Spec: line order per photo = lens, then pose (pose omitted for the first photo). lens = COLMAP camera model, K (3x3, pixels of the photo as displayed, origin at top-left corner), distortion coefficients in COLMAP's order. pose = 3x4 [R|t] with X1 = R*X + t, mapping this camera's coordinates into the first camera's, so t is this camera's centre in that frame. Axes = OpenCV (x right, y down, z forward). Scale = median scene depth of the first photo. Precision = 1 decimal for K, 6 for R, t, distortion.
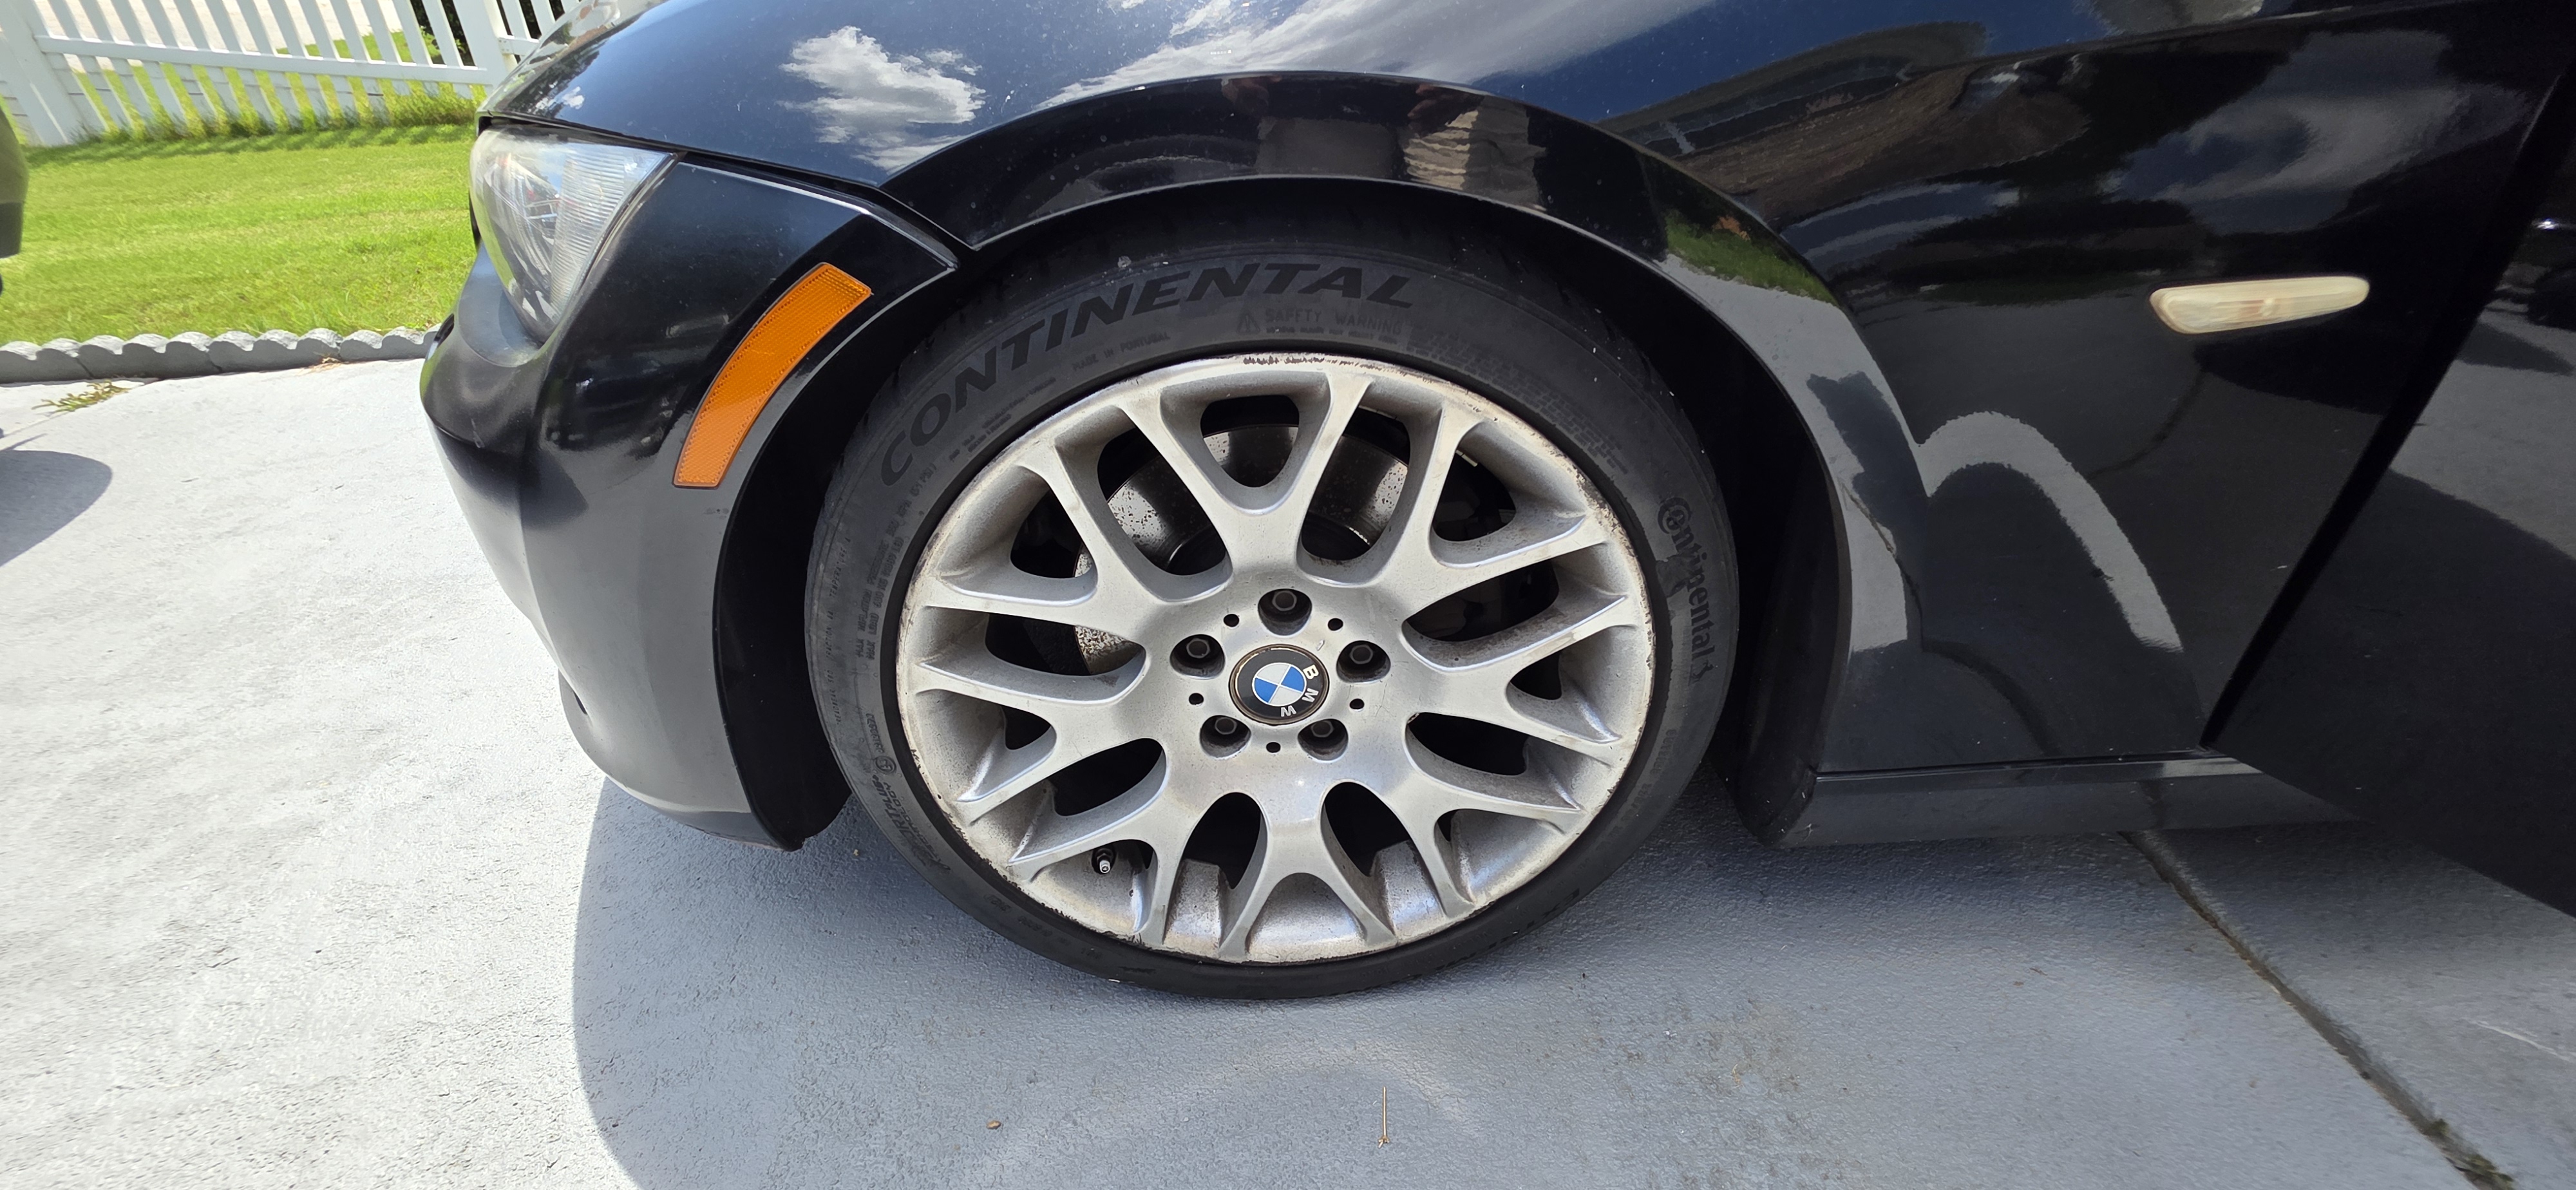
lens RADIAL K [[1028.6, 0, 1288.0], [0, 1028.6, 595.0], [0, 0, 1]] dist [0.006627, -0.000765]
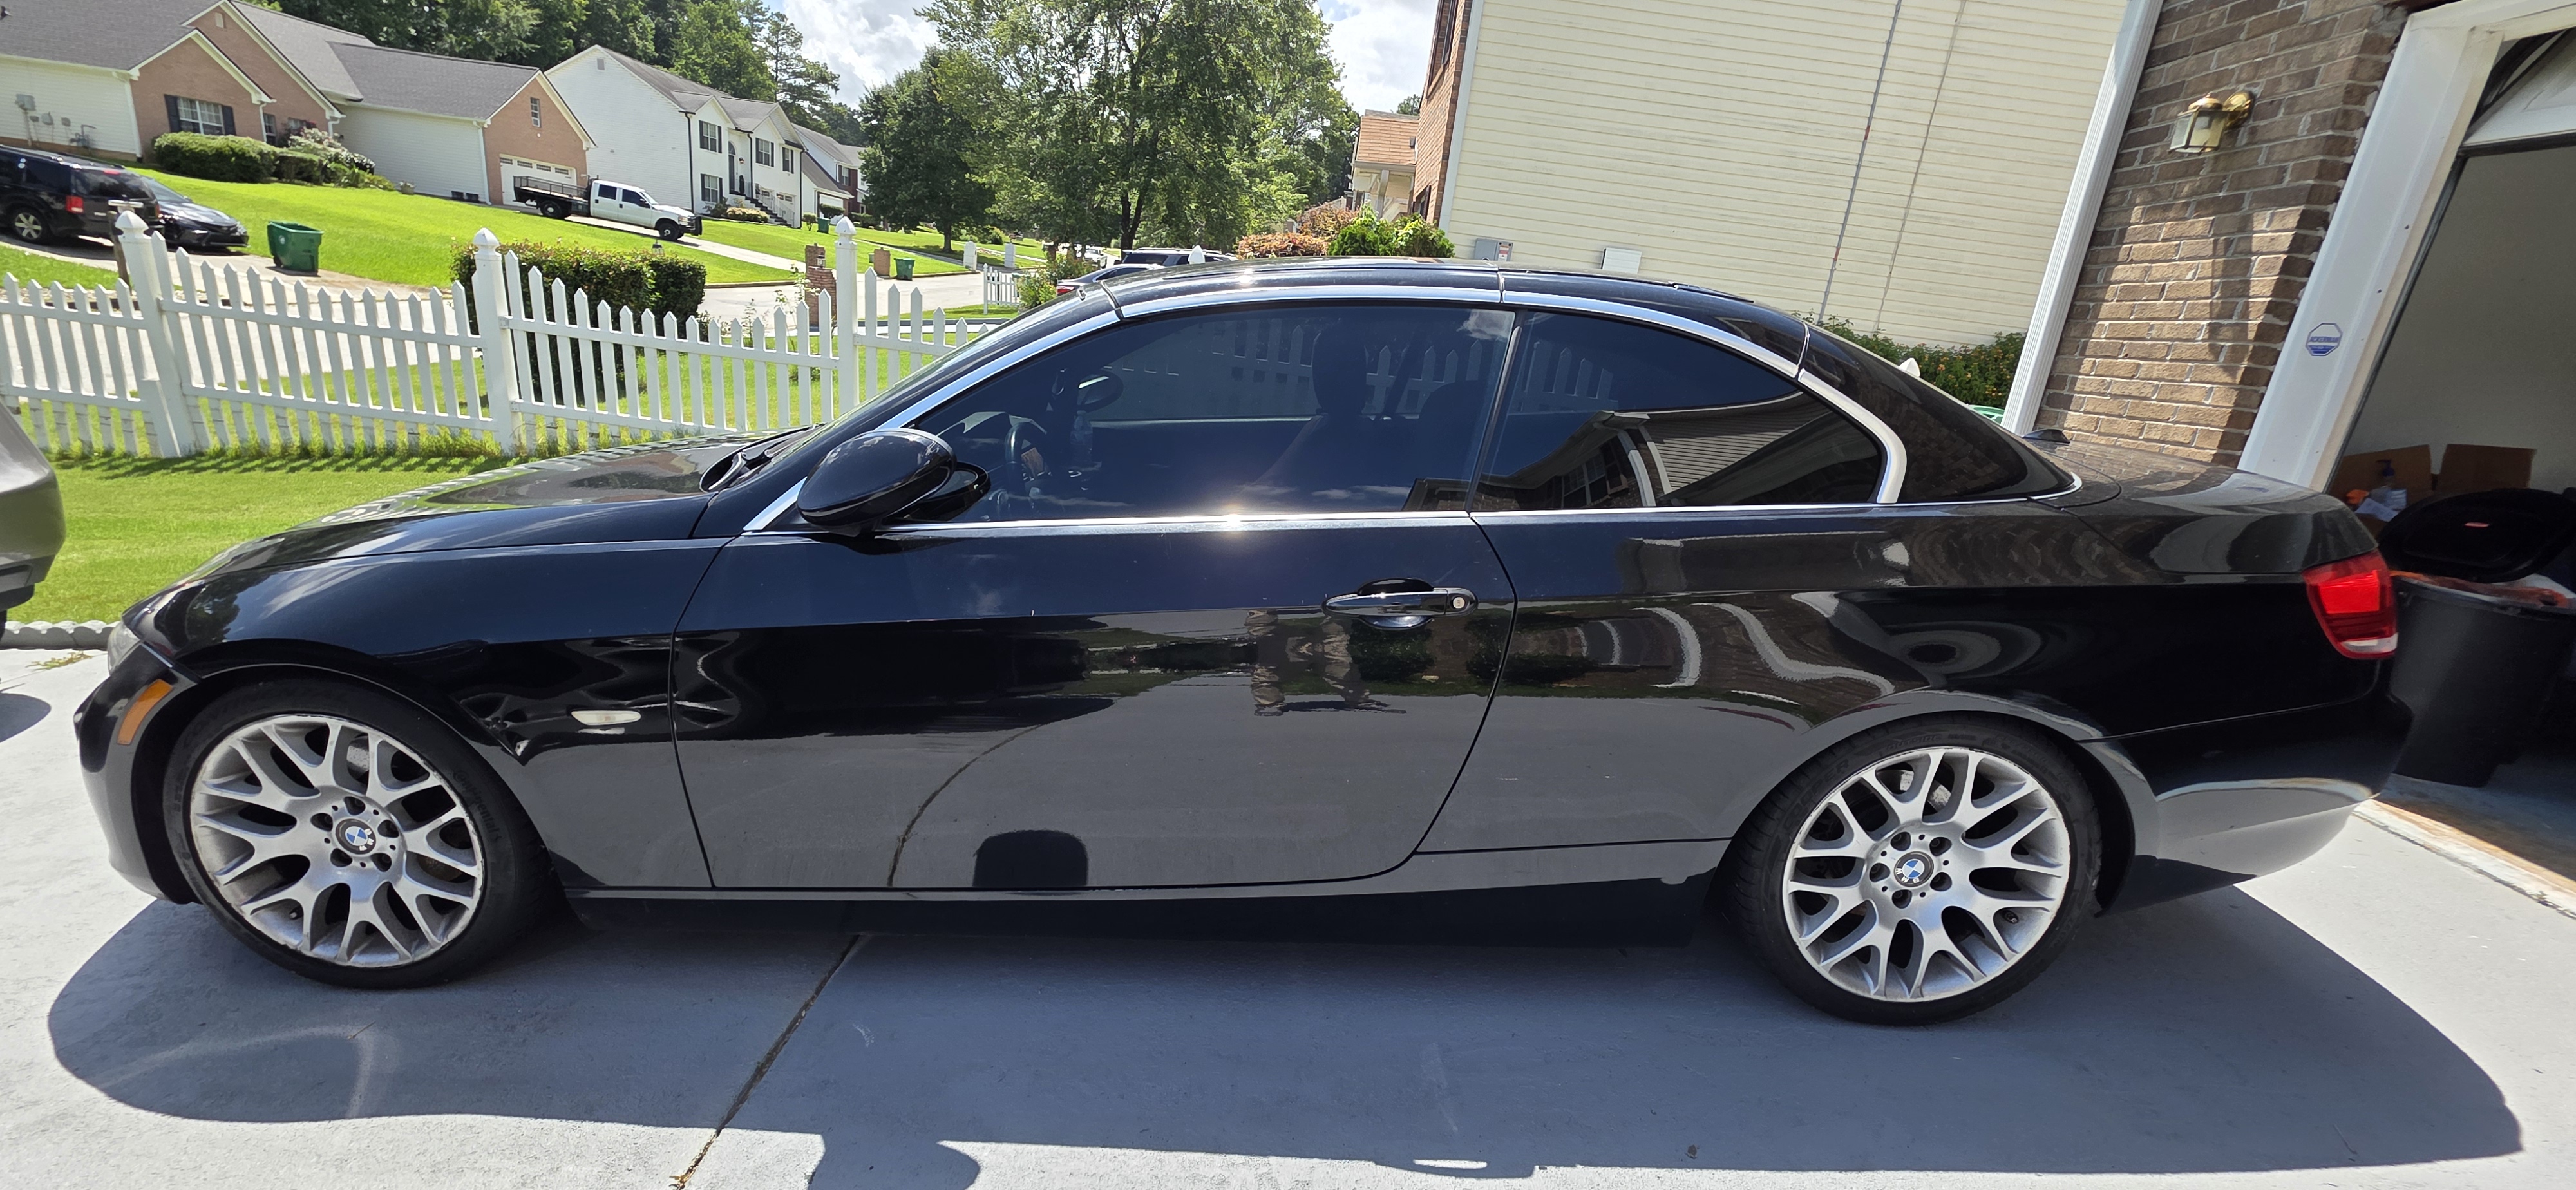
lens RADIAL K [[1028.6, 0, 1288.0], [0, 1028.6, 595.0], [0, 0, 1]] dist [0.006627, -0.000765]
pose [[0.997724, 0.057100, -0.035860, 2.358936], [-0.064725, 0.960107, -0.272039, 0.059962], [0.018896, 0.273741, 0.961618, -1.592389]]
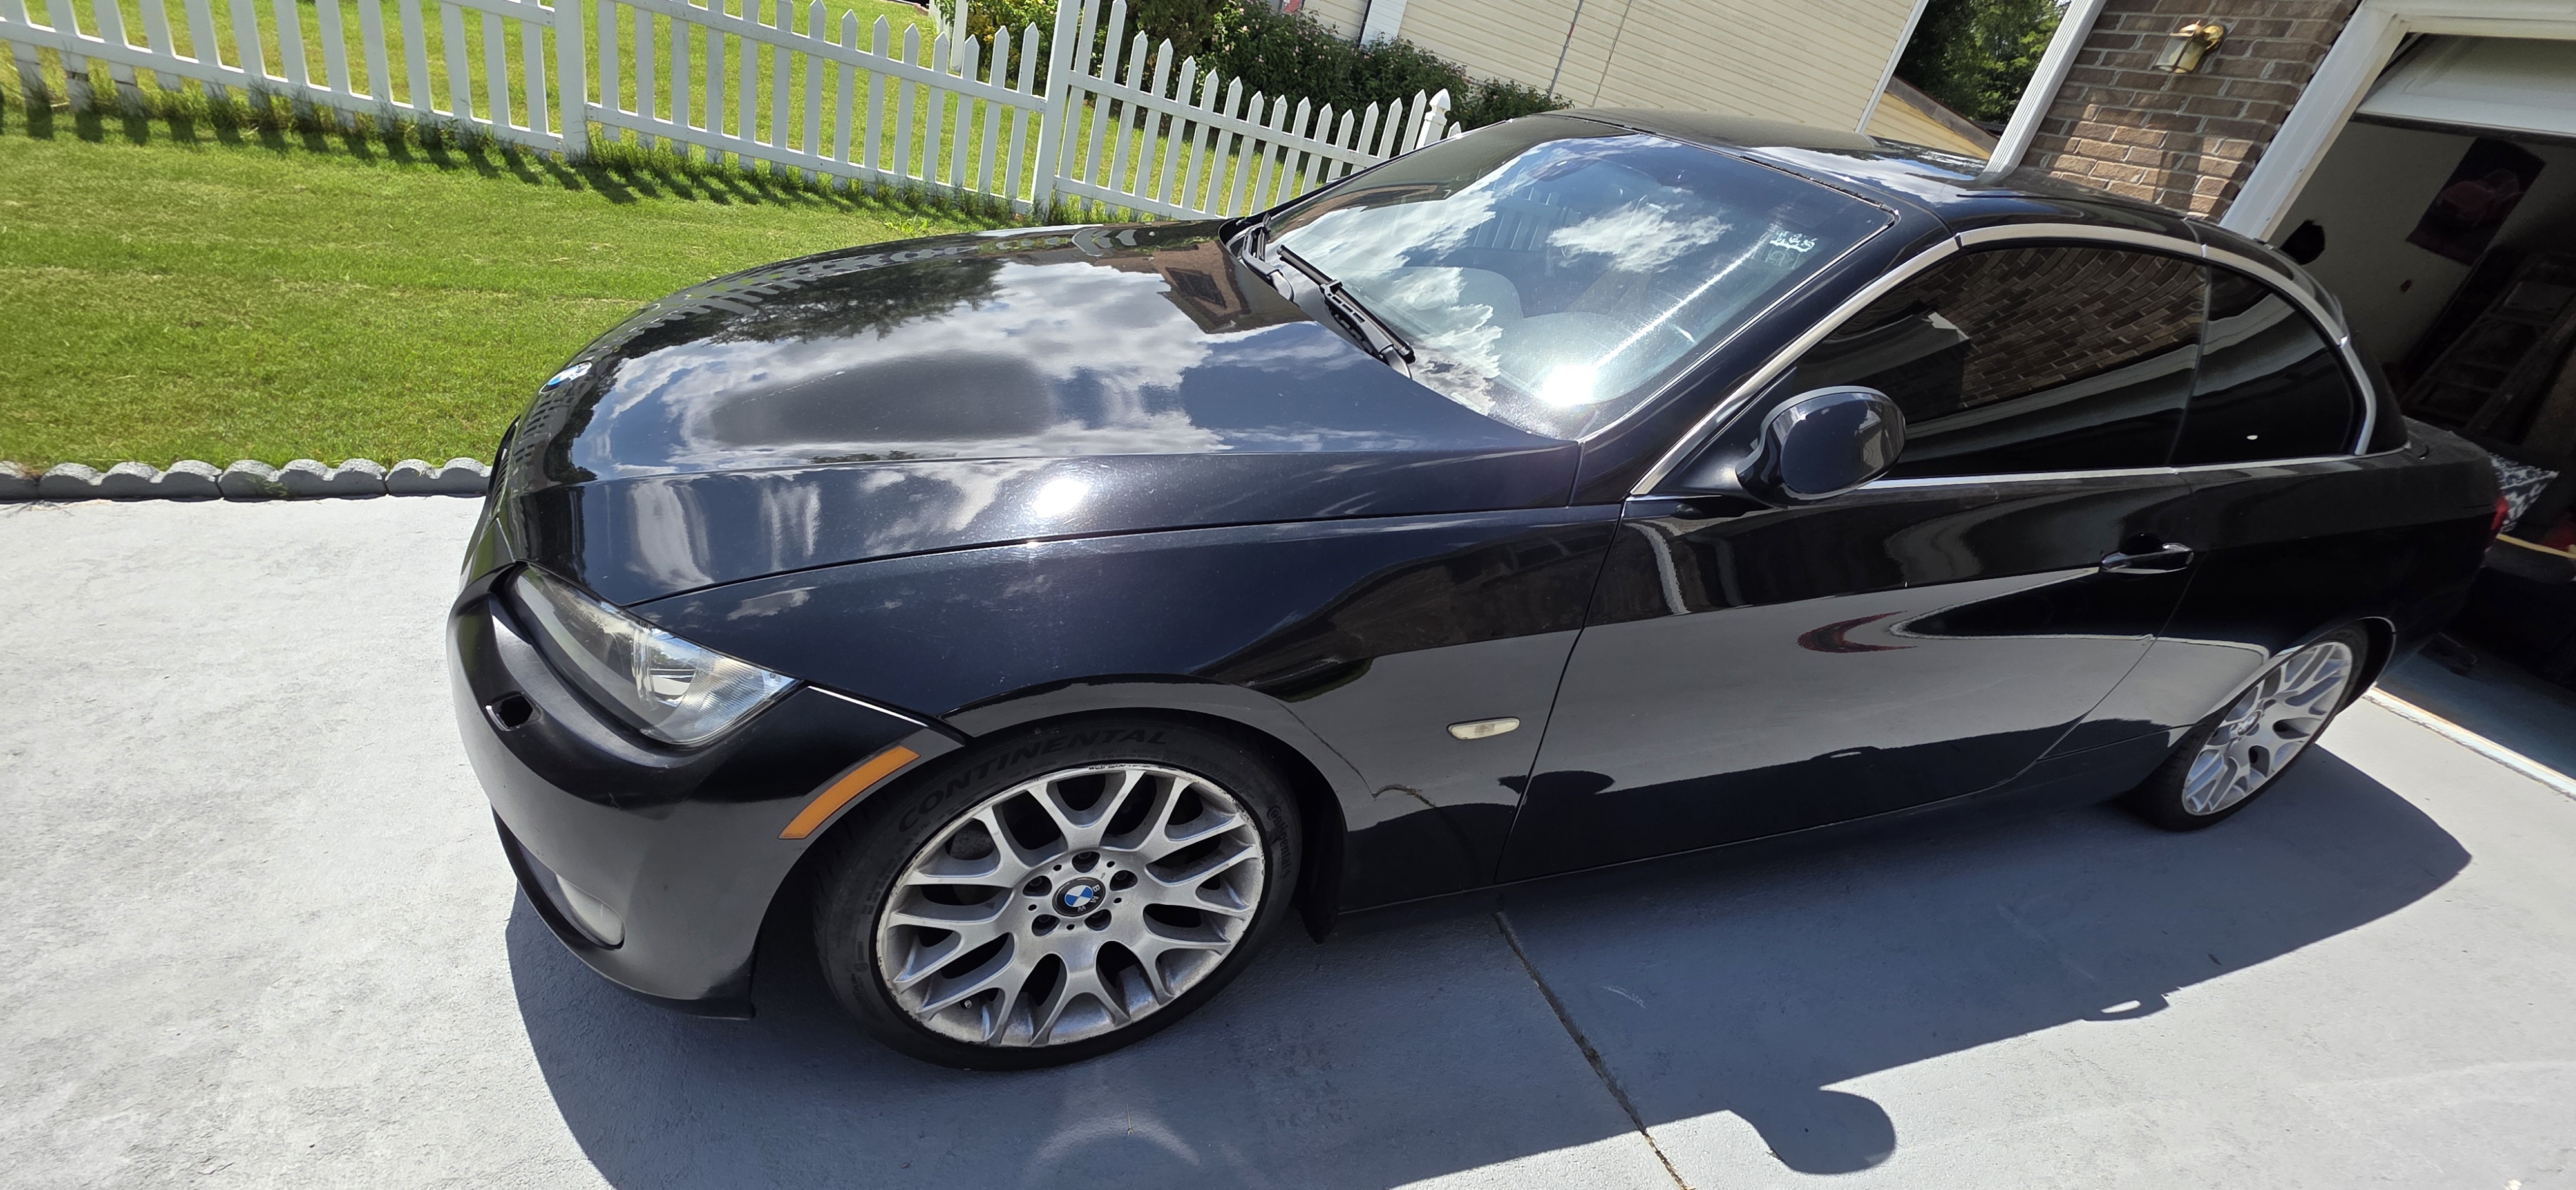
lens RADIAL K [[1028.6, 0, 1288.0], [0, 1028.6, 595.0], [0, 0, 1]] dist [0.006627, -0.000765]
pose [[0.928456, 0.009173, 0.371329, -0.359474], [0.001197, 0.999616, -0.027688, -0.413789], [-0.371441, 0.026152, 0.928088, -0.914096]]
